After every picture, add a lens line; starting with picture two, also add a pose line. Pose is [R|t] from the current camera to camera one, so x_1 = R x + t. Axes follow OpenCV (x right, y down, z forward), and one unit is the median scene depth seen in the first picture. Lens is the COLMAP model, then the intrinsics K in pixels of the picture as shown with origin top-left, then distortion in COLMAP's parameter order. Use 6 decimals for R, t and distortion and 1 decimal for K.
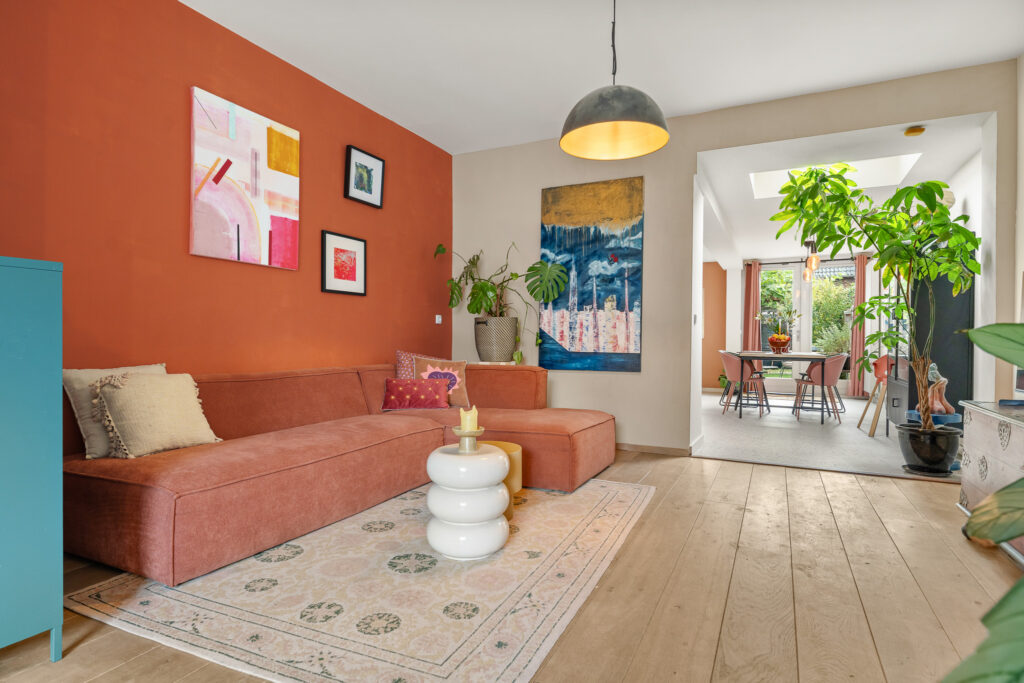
lens RADIAL K [[555.7, 0, 513.9], [0, 555.7, 346.2], [0, 0, 1]] dist [0.001404, 0.000970]
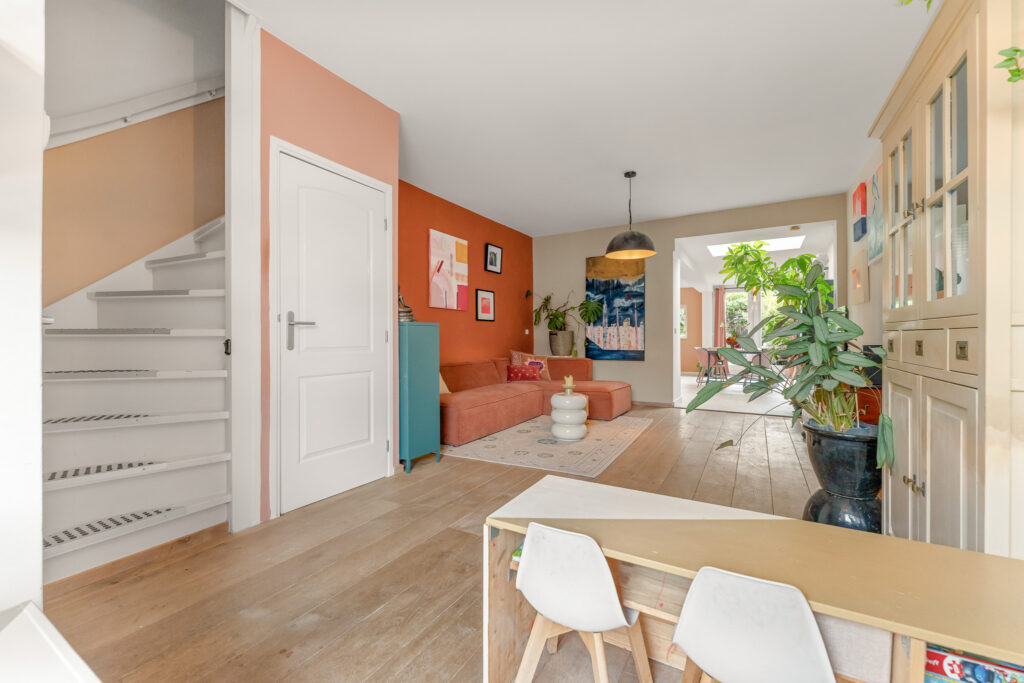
lens RADIAL K [[422.2, 0, 511.9], [0, 422.2, 335.5], [0, 0, 1]] dist [-0.000846, -0.000149]
pose [[0.996850, -0.011172, -0.078519, -0.094623], [0.009677, 0.999765, -0.019389, -0.013884], [0.078717, 0.018568, 0.996724, -0.408884]]
